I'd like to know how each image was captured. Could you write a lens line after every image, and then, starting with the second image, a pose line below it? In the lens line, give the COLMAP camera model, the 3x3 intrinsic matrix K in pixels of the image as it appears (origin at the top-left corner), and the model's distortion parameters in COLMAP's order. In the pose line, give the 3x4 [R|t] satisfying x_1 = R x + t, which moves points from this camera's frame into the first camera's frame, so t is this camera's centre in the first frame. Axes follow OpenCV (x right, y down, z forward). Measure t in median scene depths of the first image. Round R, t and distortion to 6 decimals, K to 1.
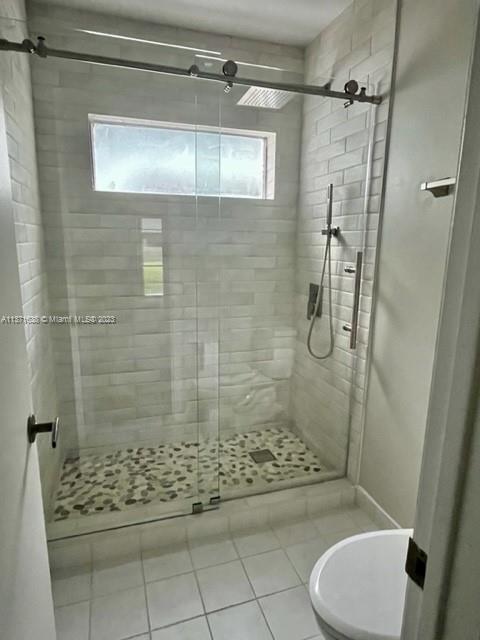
lens RADIAL K [[398.0, 0, 234.9], [0, 398.0, 321.1], [0, 0, 1]] dist [0.033156, 0.002356]
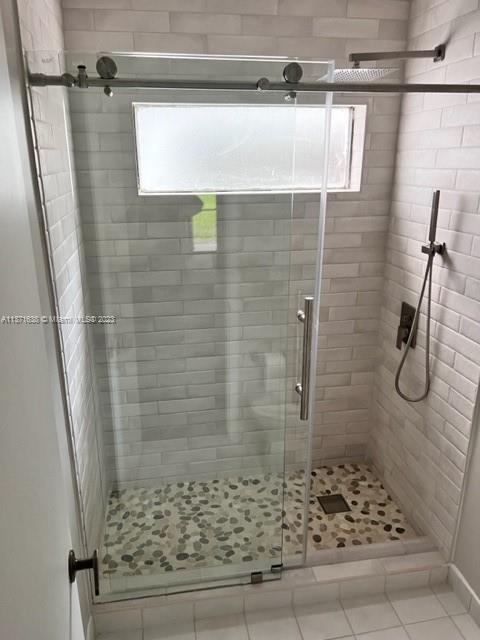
lens RADIAL K [[486.6, 0, 234.9], [0, 486.6, 320.9], [0, 0, 1]] dist [0.058337, -0.046444]
pose [[0.990608, 0.026926, -0.134053, -0.009406], [-0.011722, 0.993533, 0.112938, -0.172215], [0.136227, -0.110306, 0.984517, -0.004440]]
